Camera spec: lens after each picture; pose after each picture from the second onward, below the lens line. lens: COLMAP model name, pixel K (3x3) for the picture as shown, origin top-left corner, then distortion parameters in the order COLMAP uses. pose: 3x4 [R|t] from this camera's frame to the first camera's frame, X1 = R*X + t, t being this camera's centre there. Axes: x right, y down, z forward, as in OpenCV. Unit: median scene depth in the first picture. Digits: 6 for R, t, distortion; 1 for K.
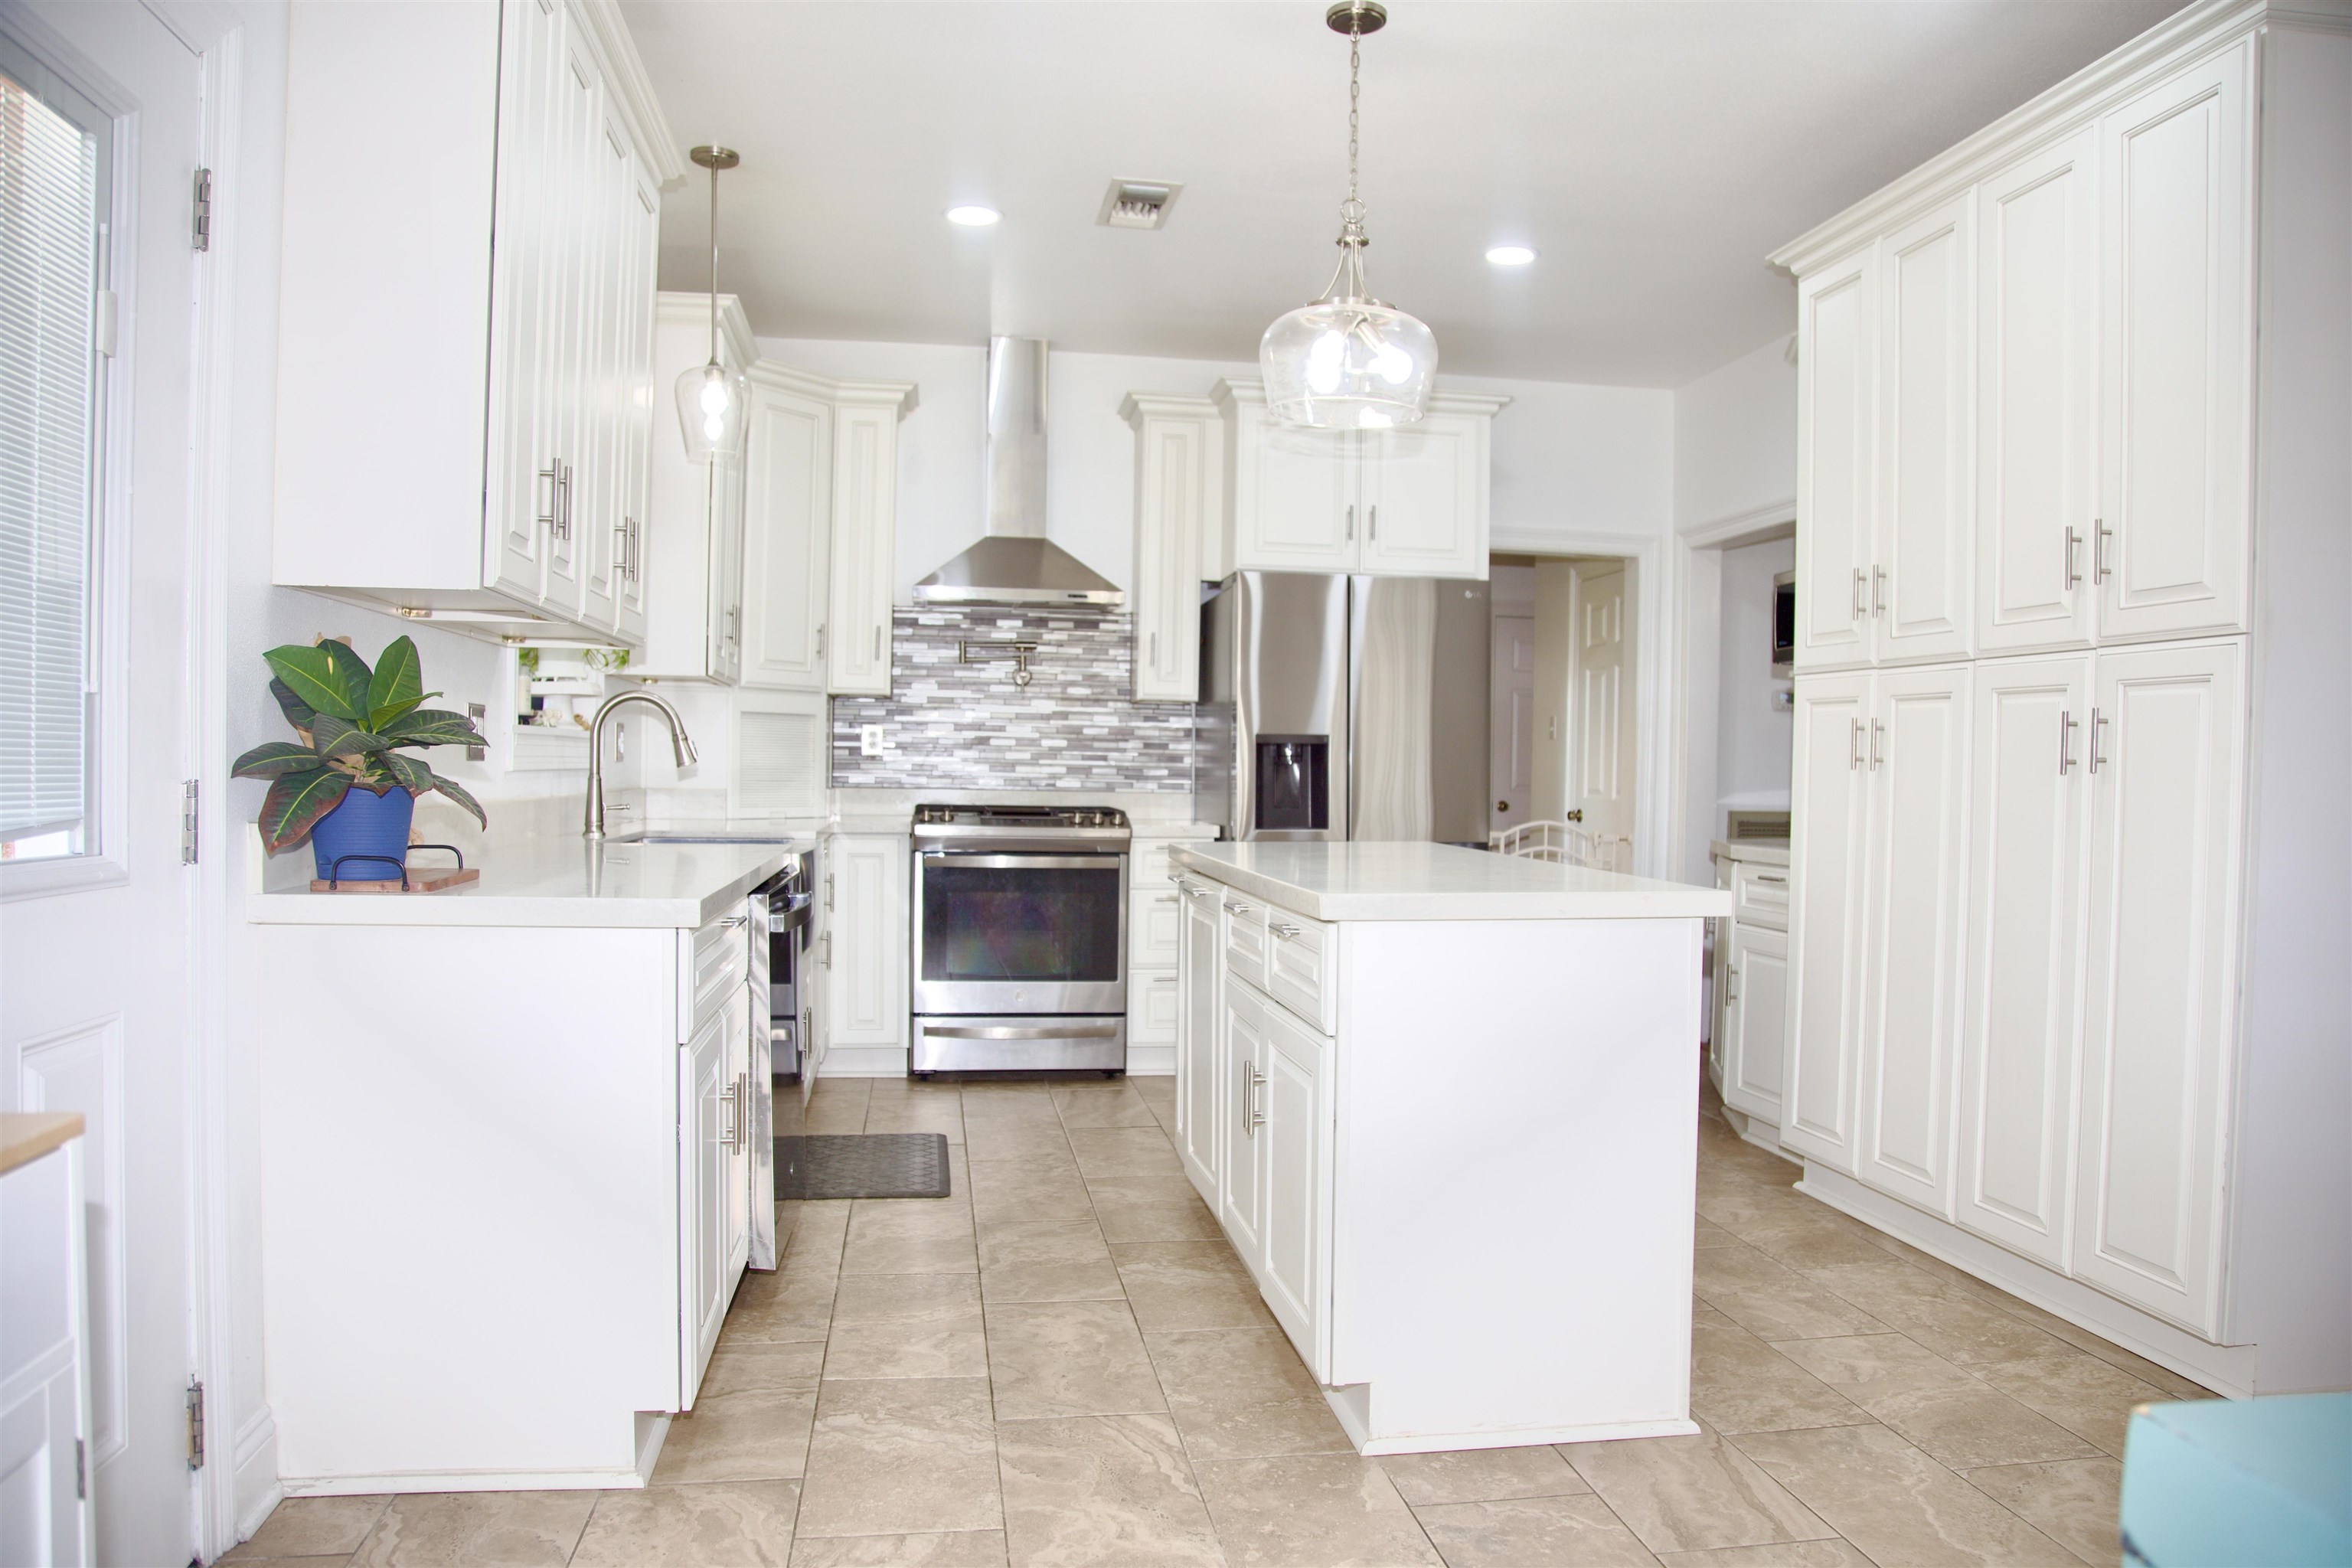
lens RADIAL K [[1601.7, 0, 1227.0], [0, 1601.7, 786.4], [0, 0, 1]] dist [-0.004288, -0.000789]
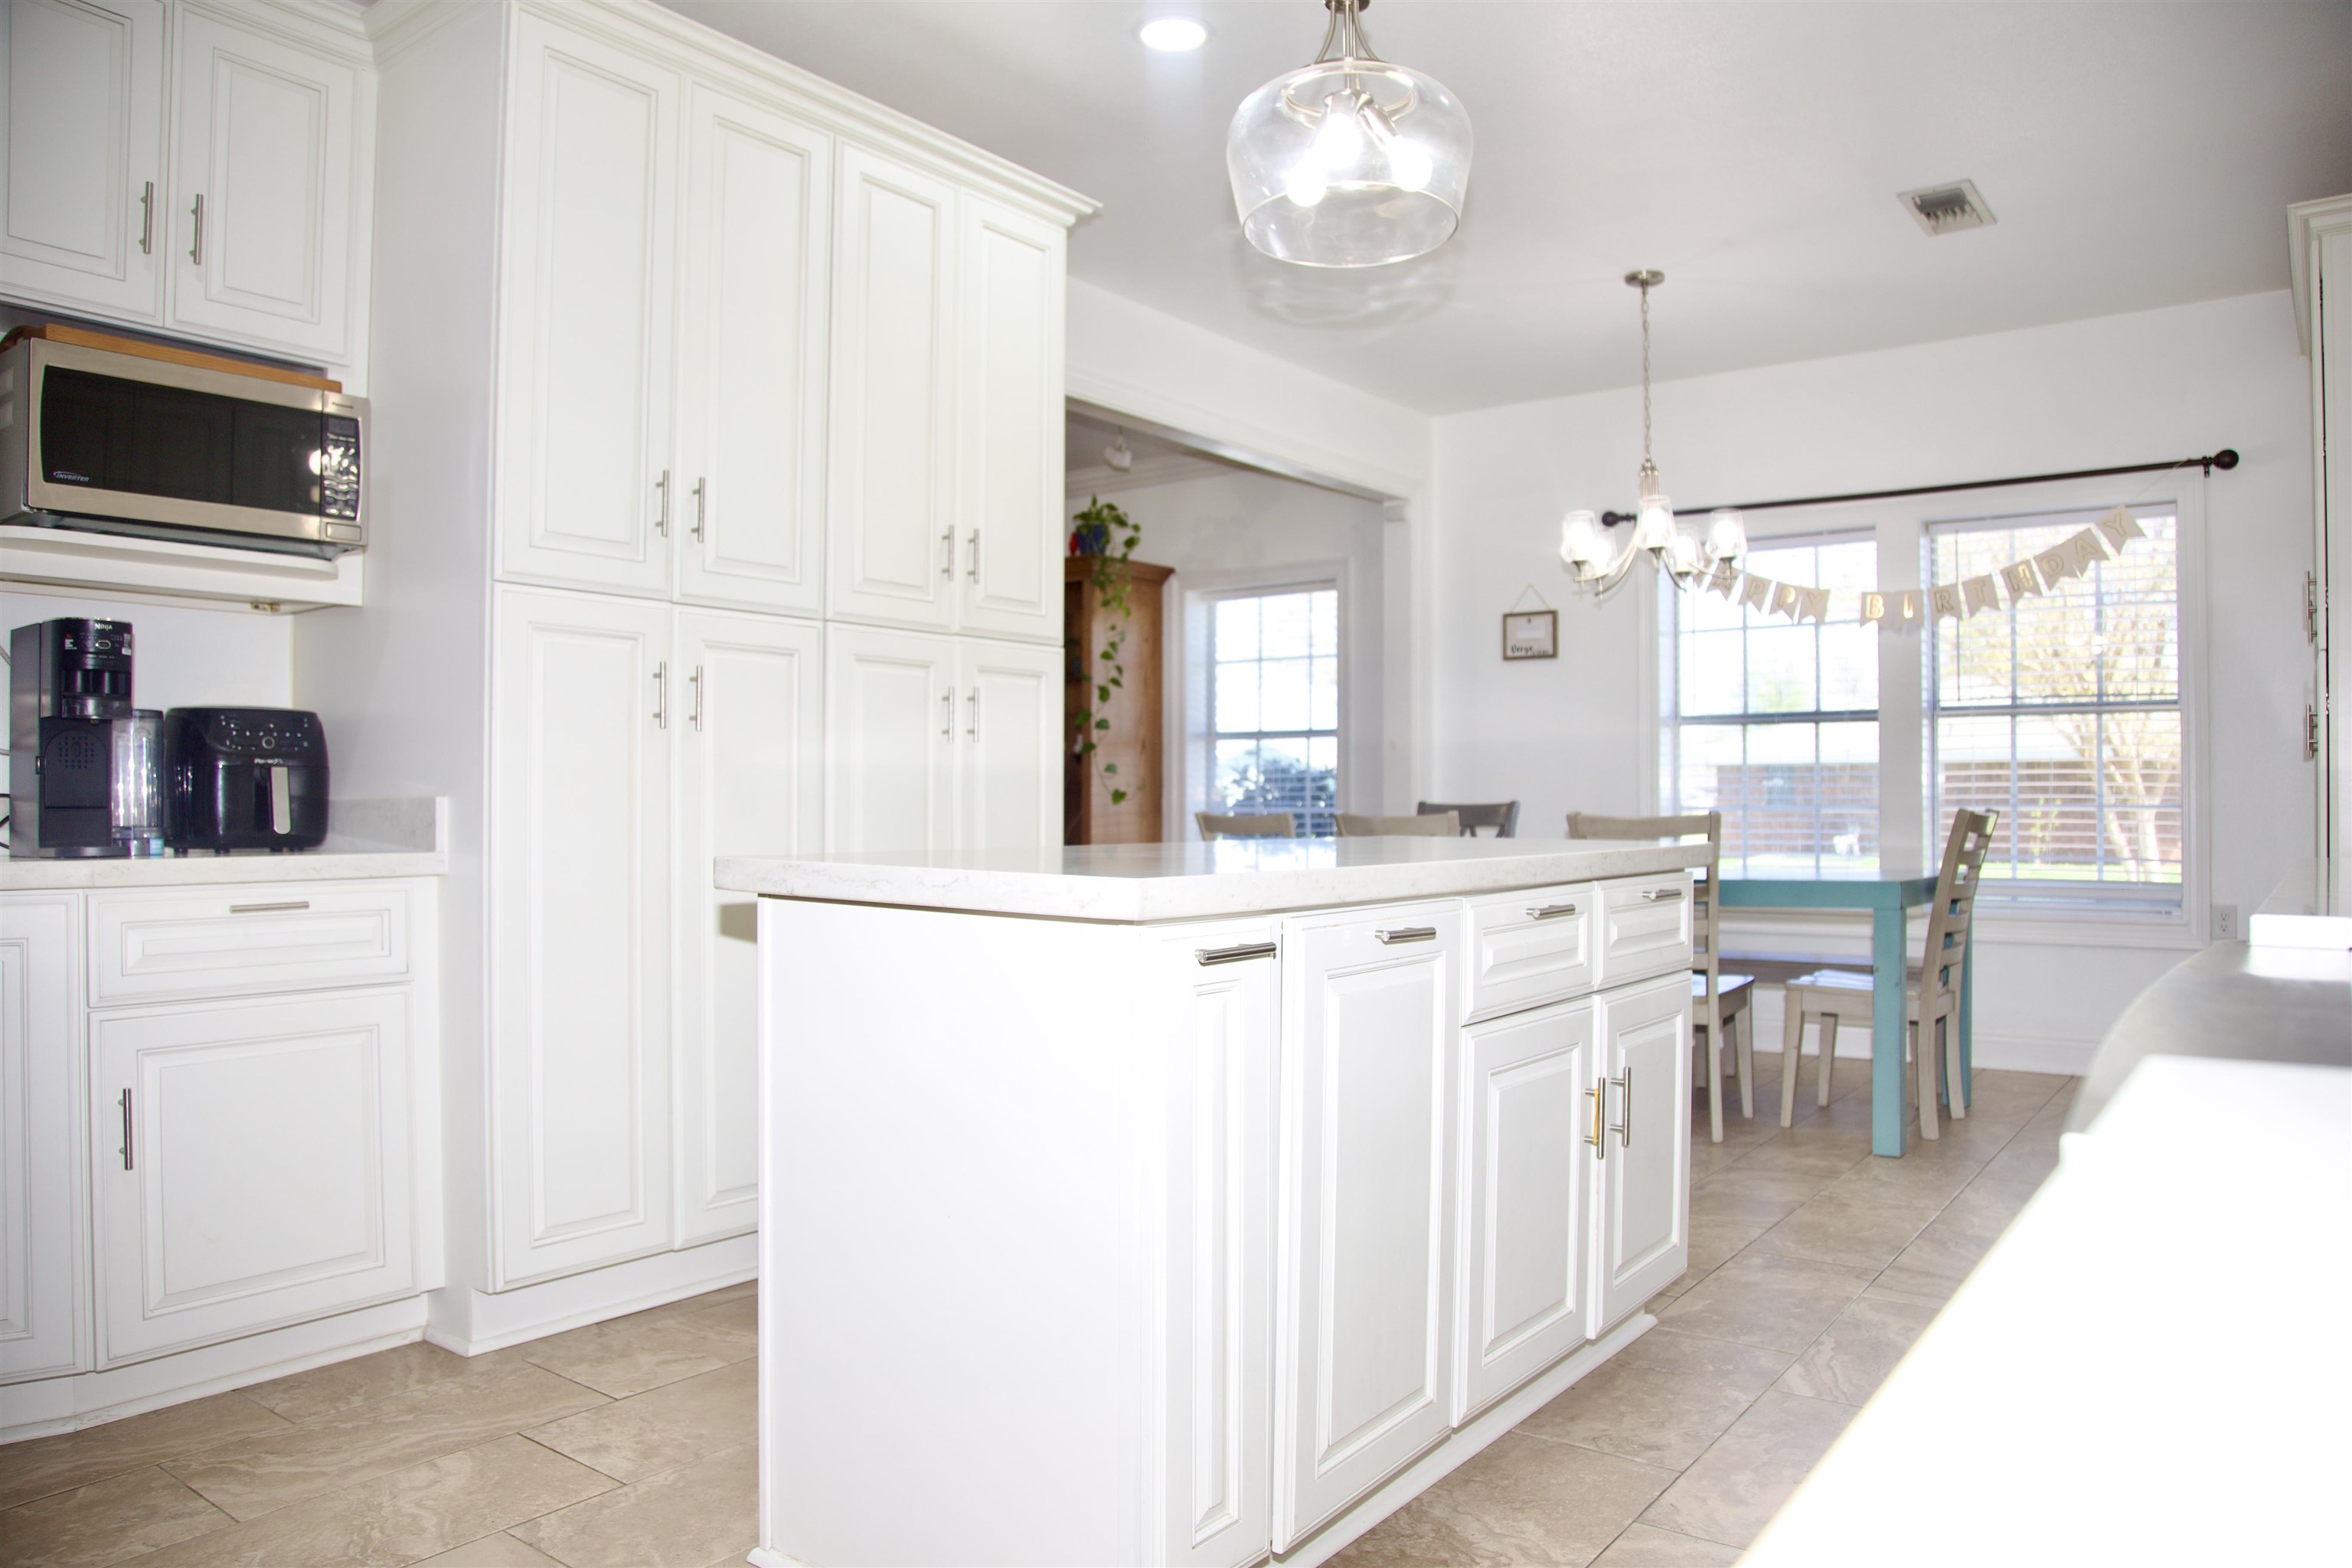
lens RADIAL K [[1601.7, 0, 1227.0], [0, 1601.7, 786.4], [0, 0, 1]] dist [-0.004288, -0.000789]
pose [[-0.690230, -0.027727, 0.723059, -0.445560], [-0.015981, 0.999606, 0.023077, -0.005295], [-0.723414, 0.004374, -0.690401, 1.666407]]
